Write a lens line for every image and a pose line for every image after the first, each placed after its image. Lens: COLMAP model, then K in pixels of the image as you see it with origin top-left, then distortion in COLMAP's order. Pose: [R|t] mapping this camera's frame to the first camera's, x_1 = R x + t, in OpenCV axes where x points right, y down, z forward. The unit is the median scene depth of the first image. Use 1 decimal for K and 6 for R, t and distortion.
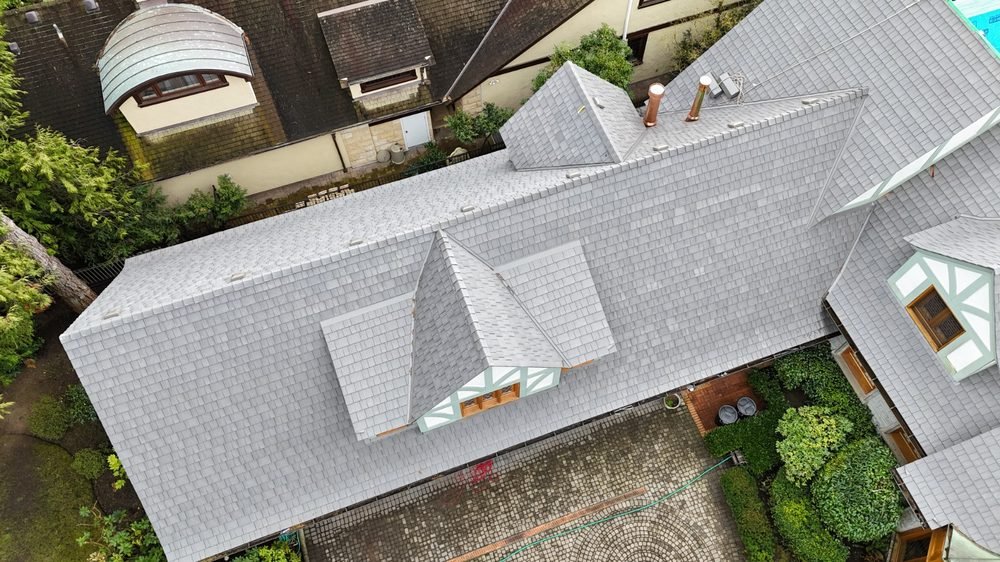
lens RADIAL K [[738.7, 0, 503.0], [0, 738.7, 278.8], [0, 0, 1]] dist [0.088888, -0.065596]
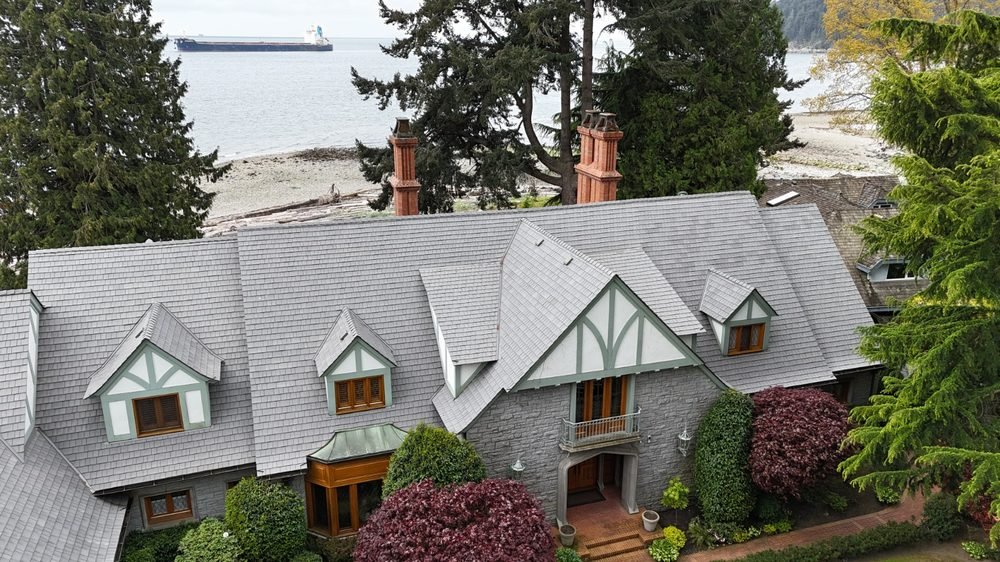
lens RADIAL K [[738.7, 0, 503.0], [0, 738.7, 278.8], [0, 0, 1]] dist [0.088888, -0.065596]
pose [[0.014370, -0.299743, 0.953912, -0.588933], [0.890506, 0.437713, 0.124125, 0.322048], [-0.454745, 0.847680, 0.273213, 0.183361]]
